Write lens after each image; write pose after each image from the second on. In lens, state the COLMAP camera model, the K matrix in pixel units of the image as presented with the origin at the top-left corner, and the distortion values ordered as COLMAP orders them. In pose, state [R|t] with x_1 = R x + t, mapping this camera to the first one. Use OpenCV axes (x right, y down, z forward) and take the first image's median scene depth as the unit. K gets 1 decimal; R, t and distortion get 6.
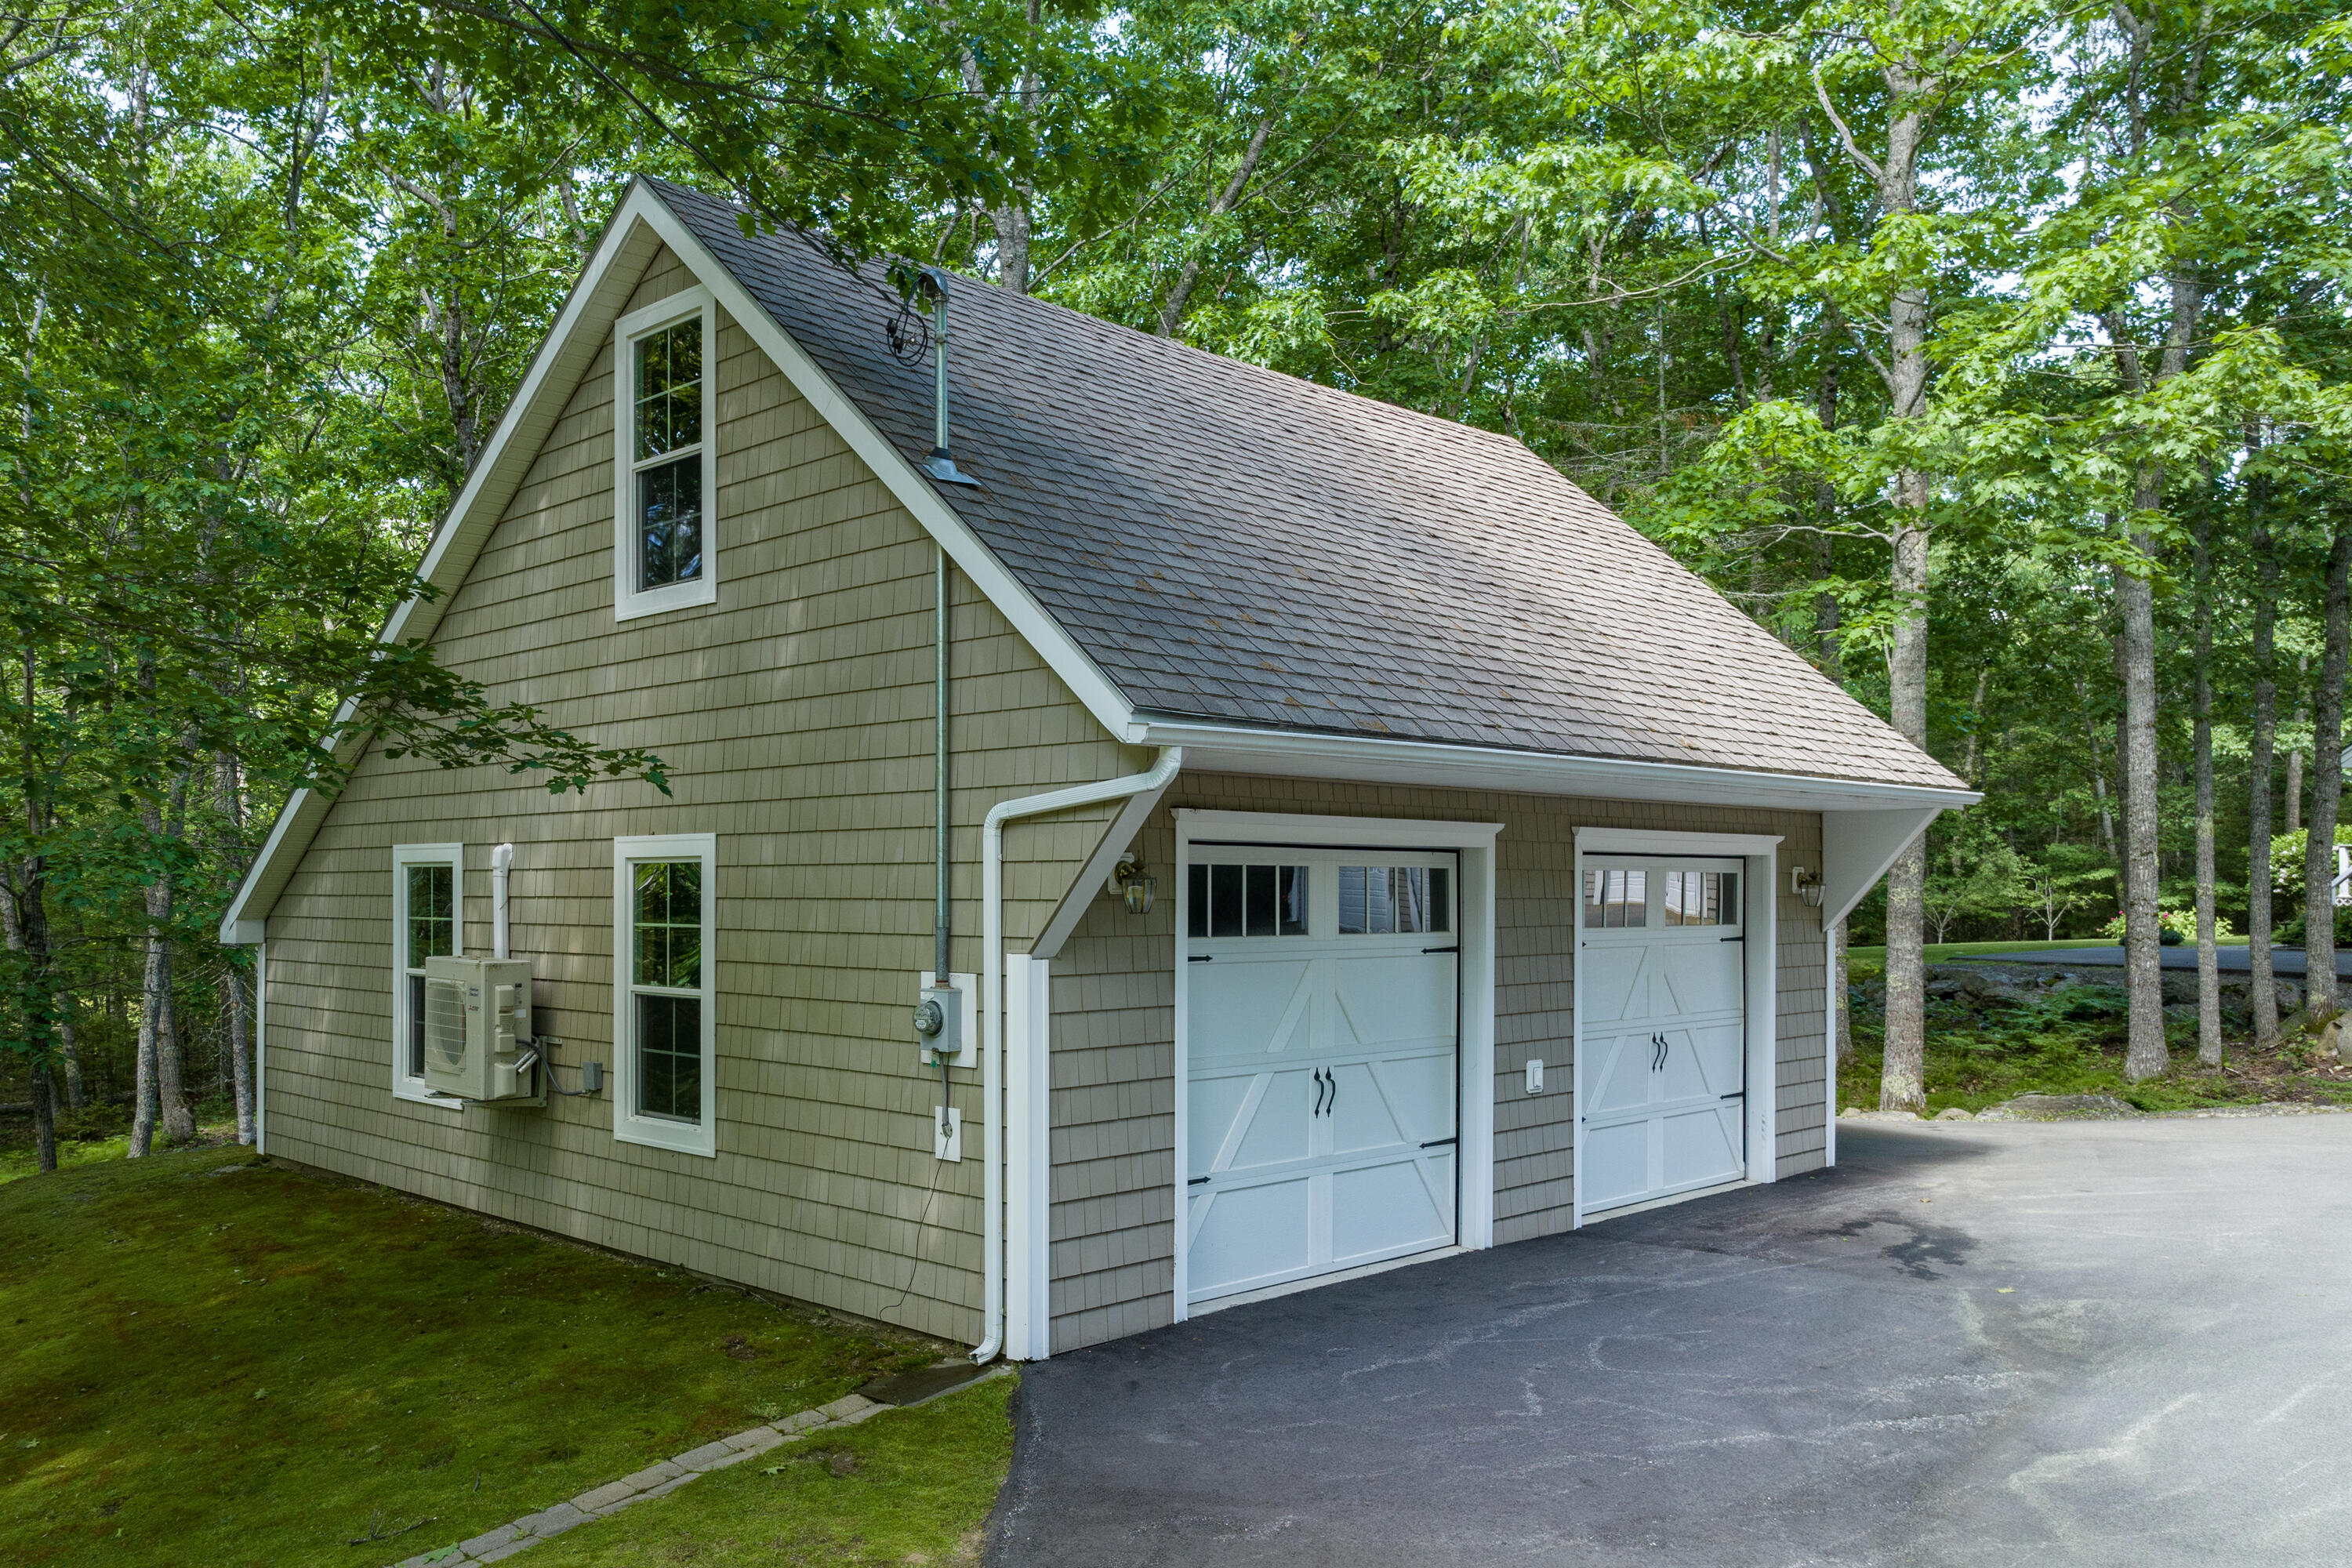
lens RADIAL K [[1758.1, 0, 1173.2], [0, 1758.1, 873.1], [0, 0, 1]] dist [0.004387, -0.062503]
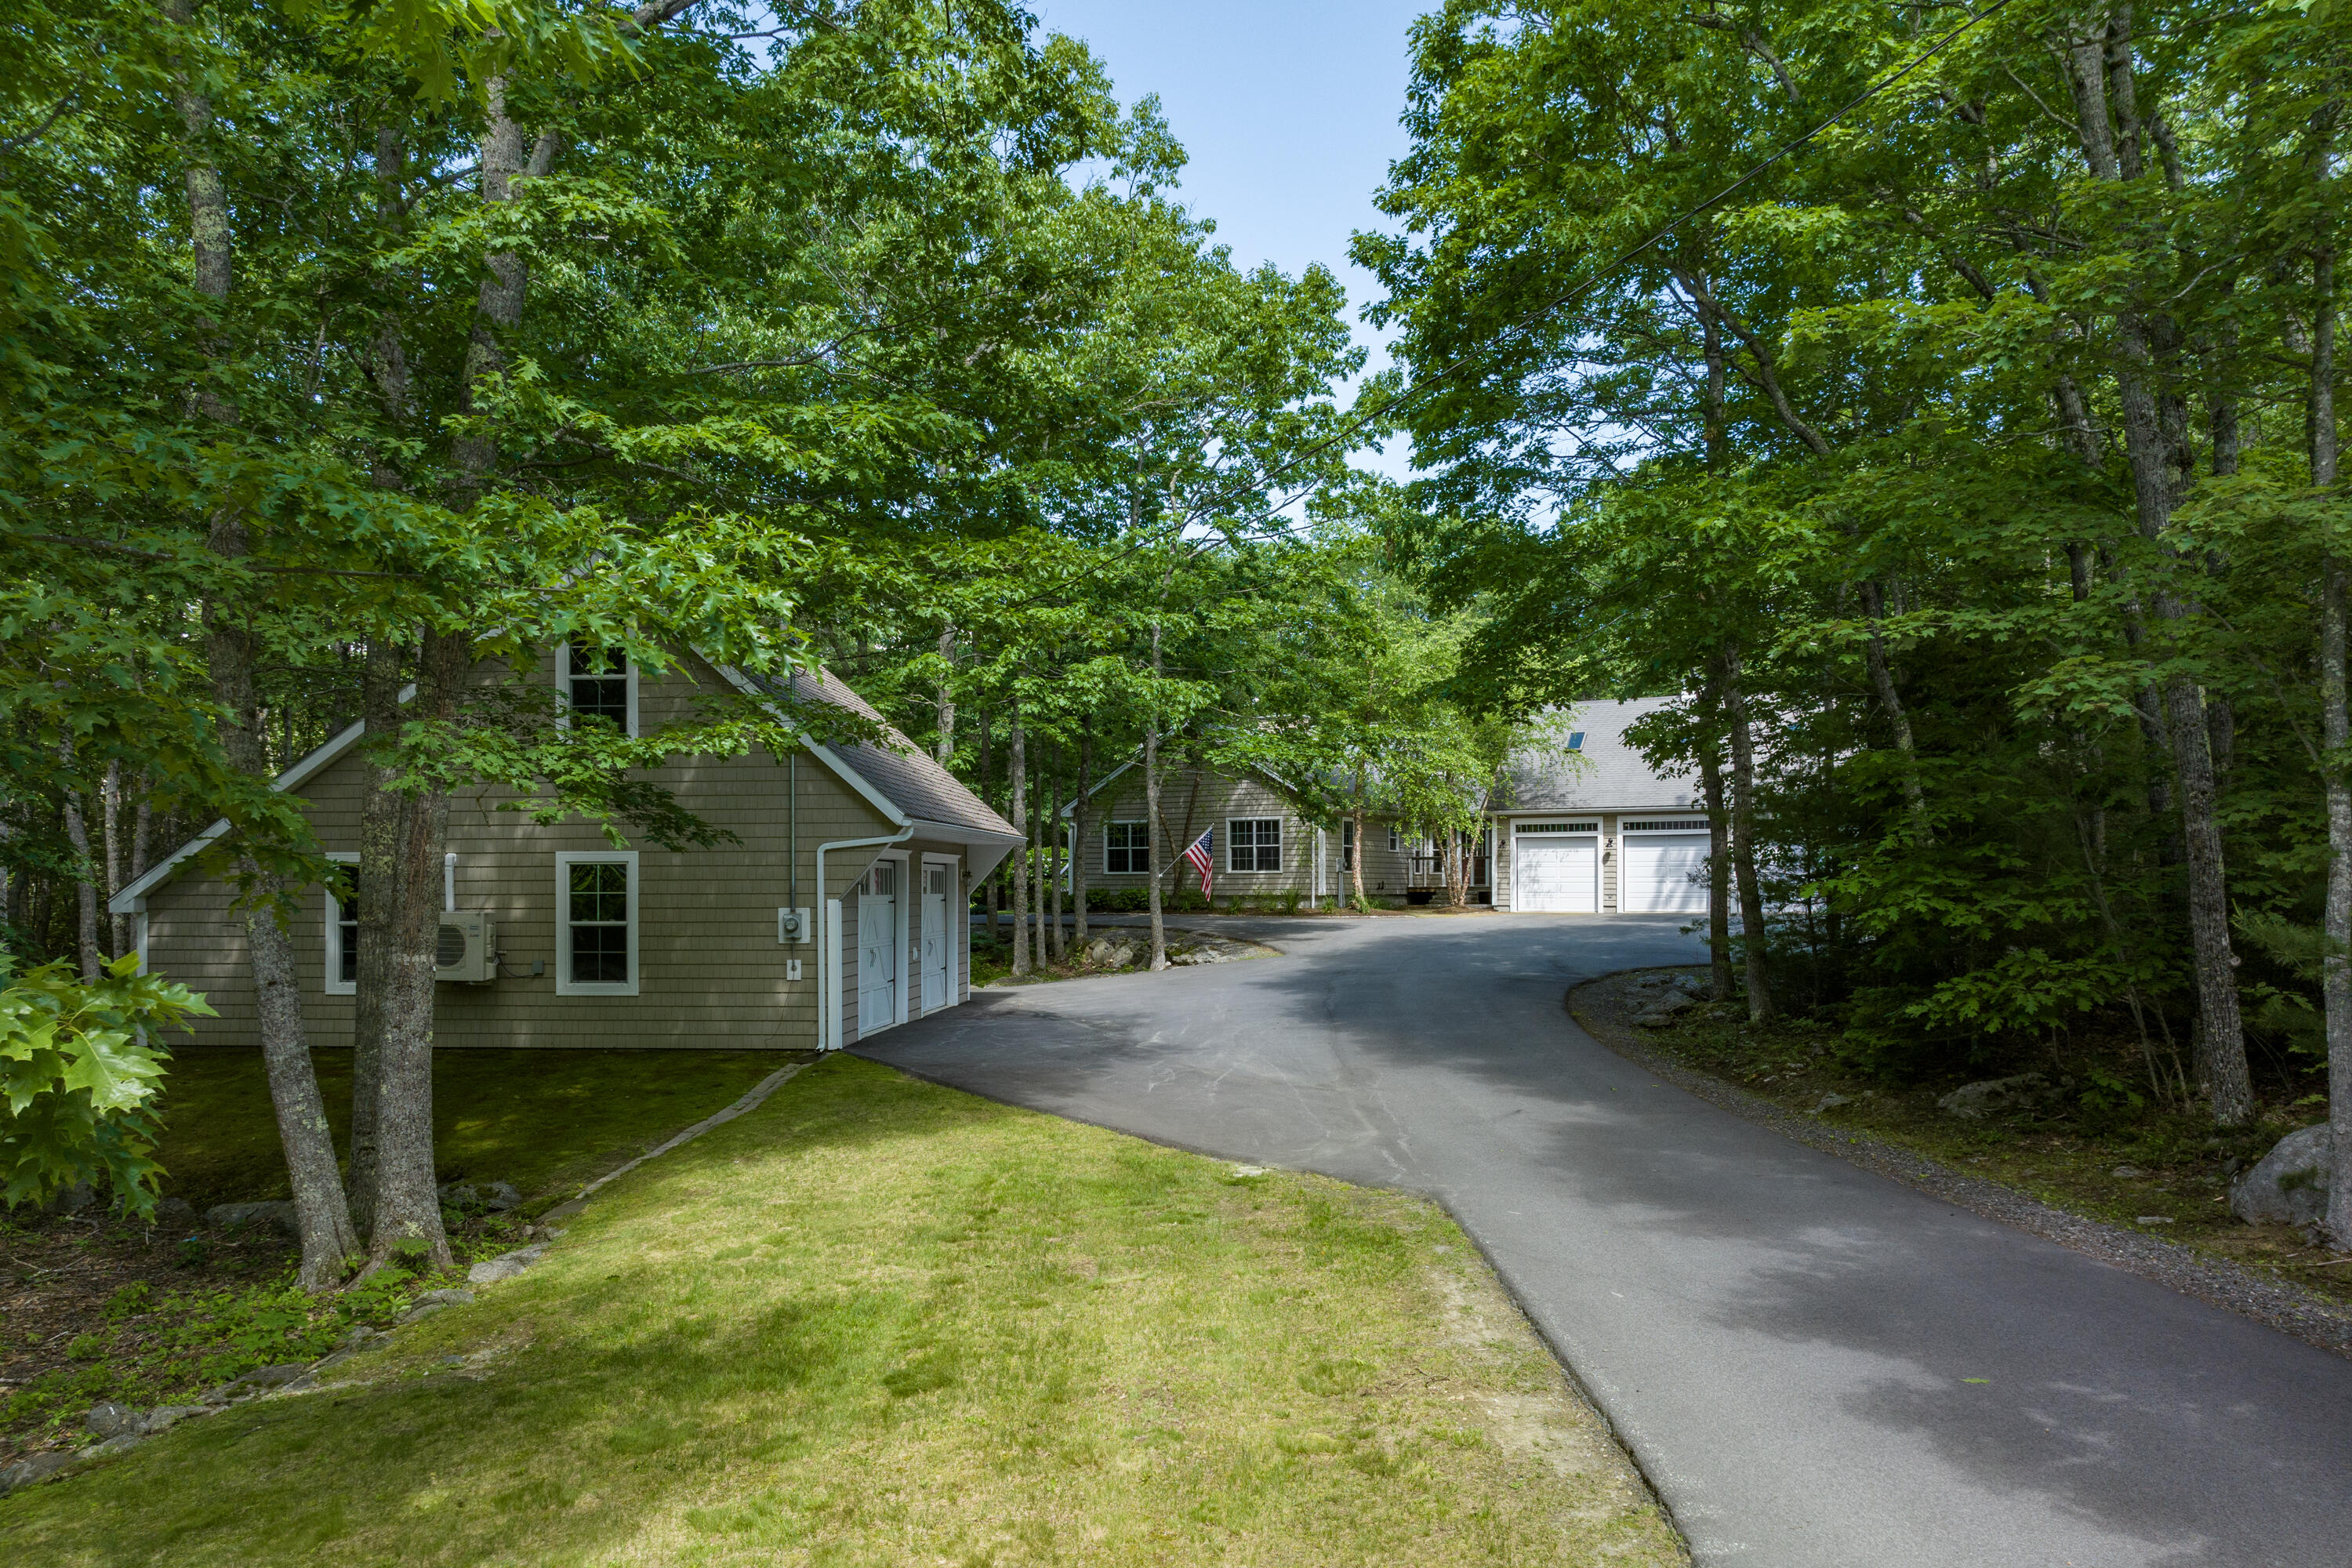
lens RADIAL K [[1758.1, 0, 1173.2], [0, 1758.1, 873.1], [0, 0, 1]] dist [0.004387, -0.062503]
pose [[0.730307, 0.004179, 0.683106, -1.292038], [-0.003868, 0.999991, -0.001982, 0.007065], [-0.683108, -0.001195, 0.730316, -1.105955]]
